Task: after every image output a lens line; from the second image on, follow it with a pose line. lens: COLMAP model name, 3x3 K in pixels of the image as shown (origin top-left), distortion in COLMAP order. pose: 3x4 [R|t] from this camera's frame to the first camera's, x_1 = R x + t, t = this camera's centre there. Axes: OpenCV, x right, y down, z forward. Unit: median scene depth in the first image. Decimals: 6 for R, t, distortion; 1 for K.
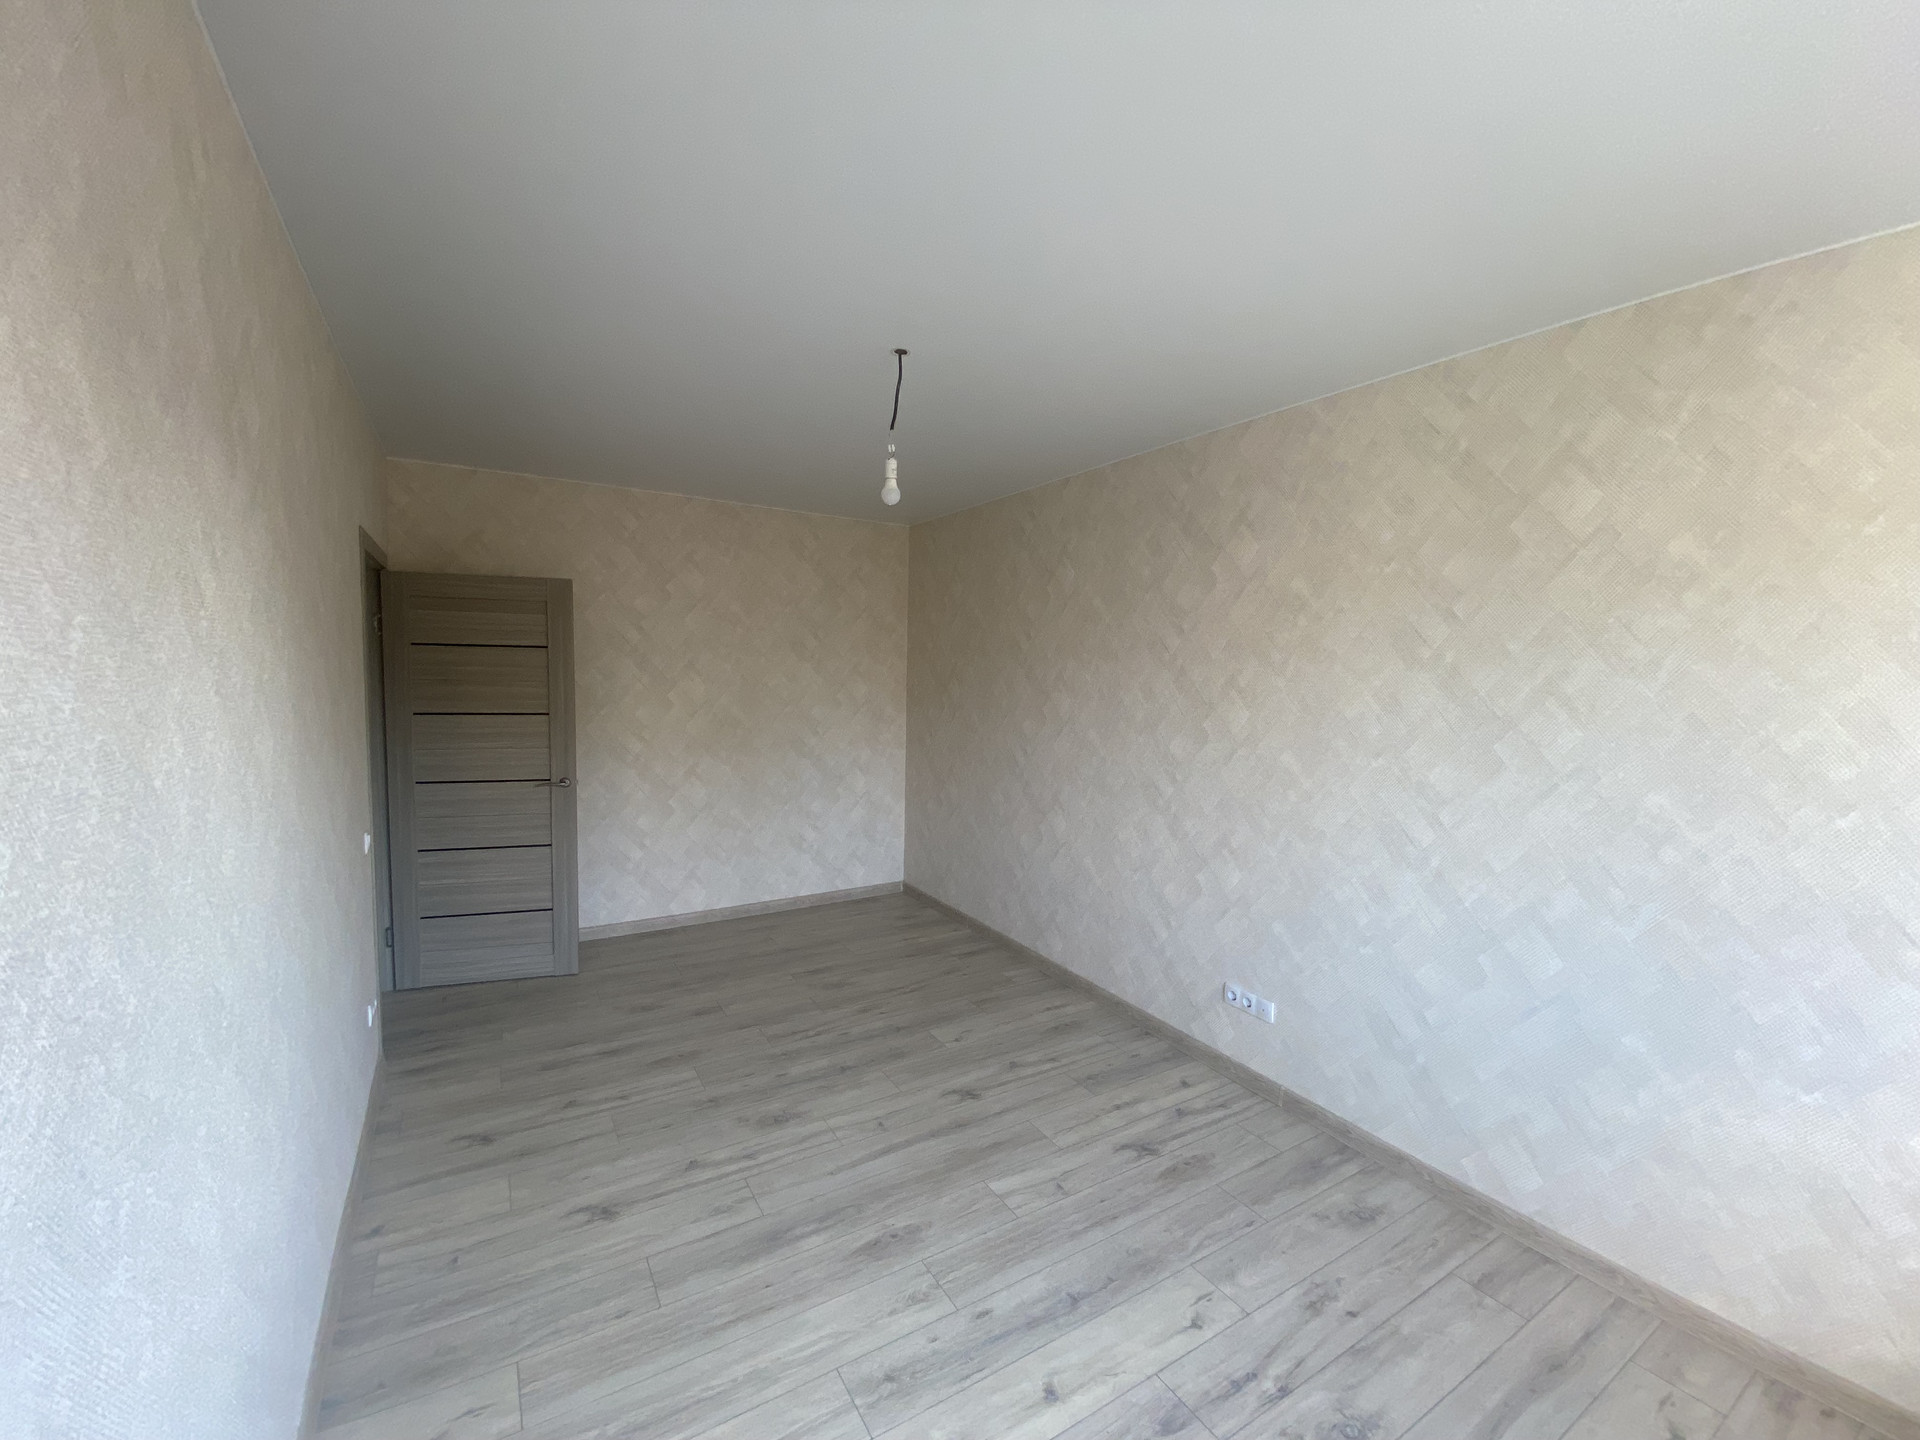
lens RADIAL K [[769.0, 0, 957.8], [0, 769.0, 727.8], [0, 0, 1]] dist [0.001129, -0.000366]
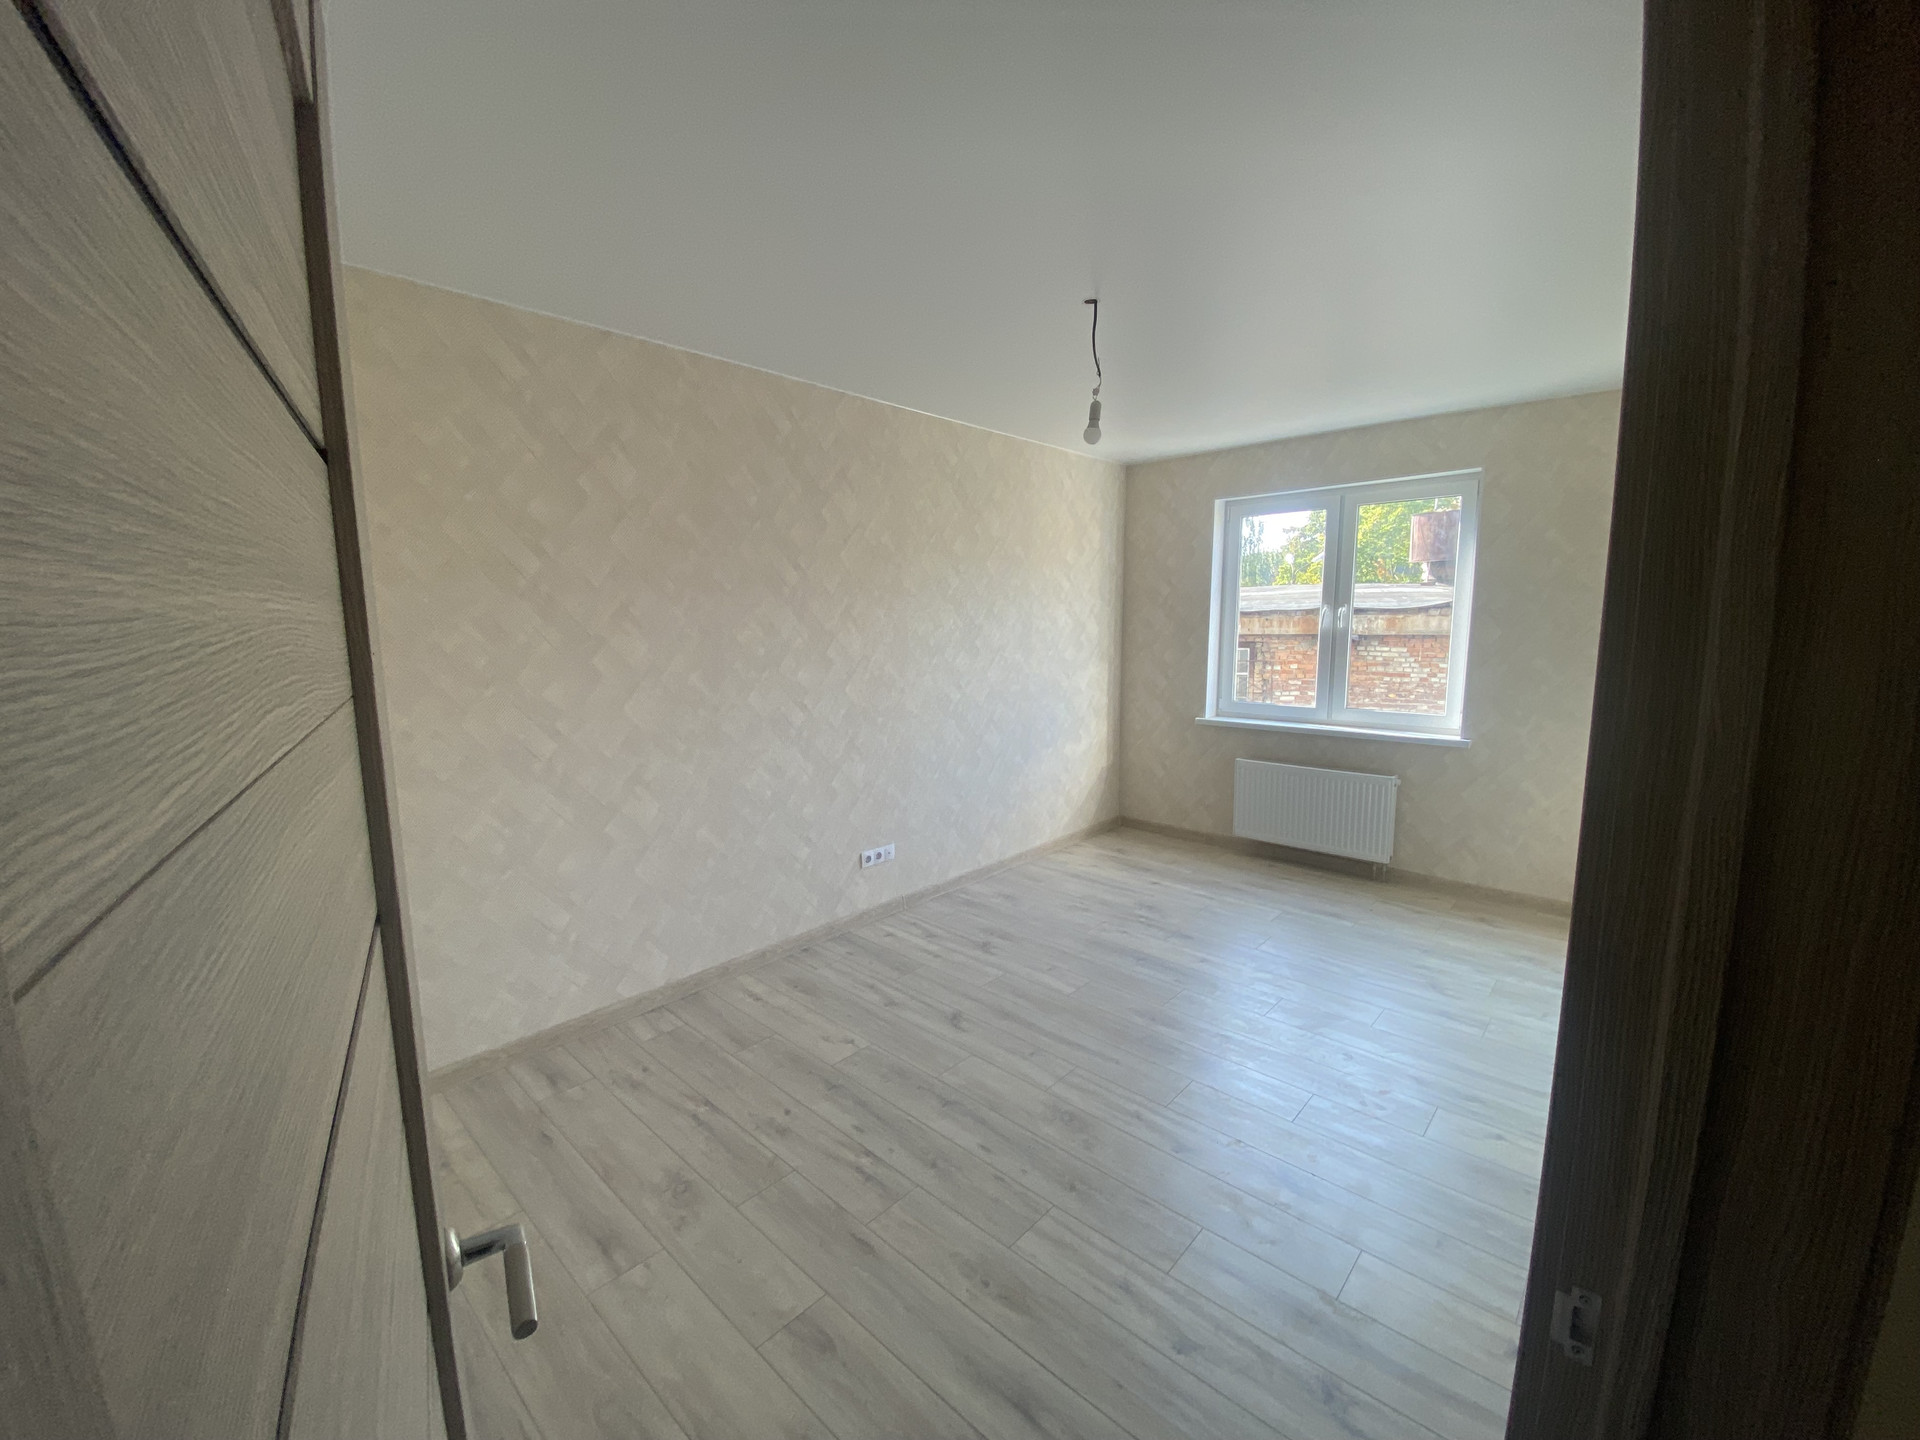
lens RADIAL K [[769.0, 0, 952.8], [0, 769.0, 722.5], [0, 0, 1]] dist [0.001129, -0.000366]
pose [[-0.261488, -0.161955, 0.951522, -0.897769], [0.080145, 0.978775, 0.188618, -0.111254], [-0.961873, 0.125581, -0.242958, 1.188984]]
